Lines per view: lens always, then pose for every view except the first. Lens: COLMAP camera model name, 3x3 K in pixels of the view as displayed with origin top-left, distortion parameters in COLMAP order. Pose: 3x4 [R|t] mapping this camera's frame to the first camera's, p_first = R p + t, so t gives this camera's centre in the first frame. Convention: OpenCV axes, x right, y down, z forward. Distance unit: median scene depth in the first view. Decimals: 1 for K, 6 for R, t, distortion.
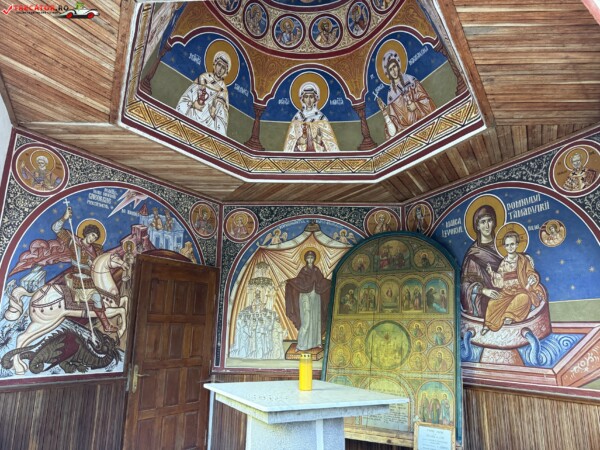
lens RADIAL K [[417.6, 0, 295.7], [0, 417.6, 229.0], [0, 0, 1]] dist [0.061461, -0.061906]
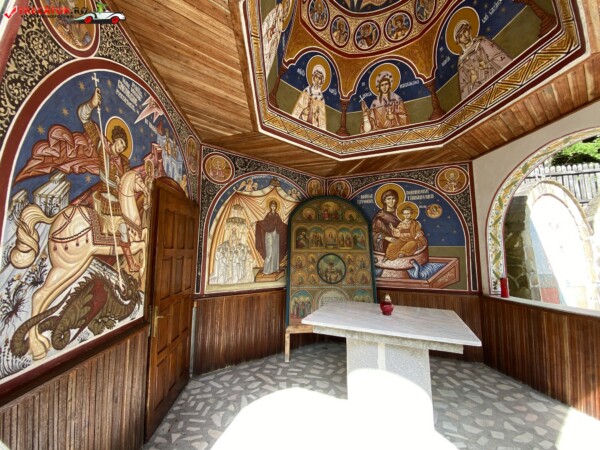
lens RADIAL K [[241.7, 0, 302.4], [0, 241.7, 228.1], [0, 0, 1]] dist [0.002653, -0.007491]
pose [[0.767831, 0.063439, 0.637503, -0.455590], [-0.158019, 0.983095, 0.092493, 0.065176], [-0.620858, -0.171757, 0.764876, 0.433274]]
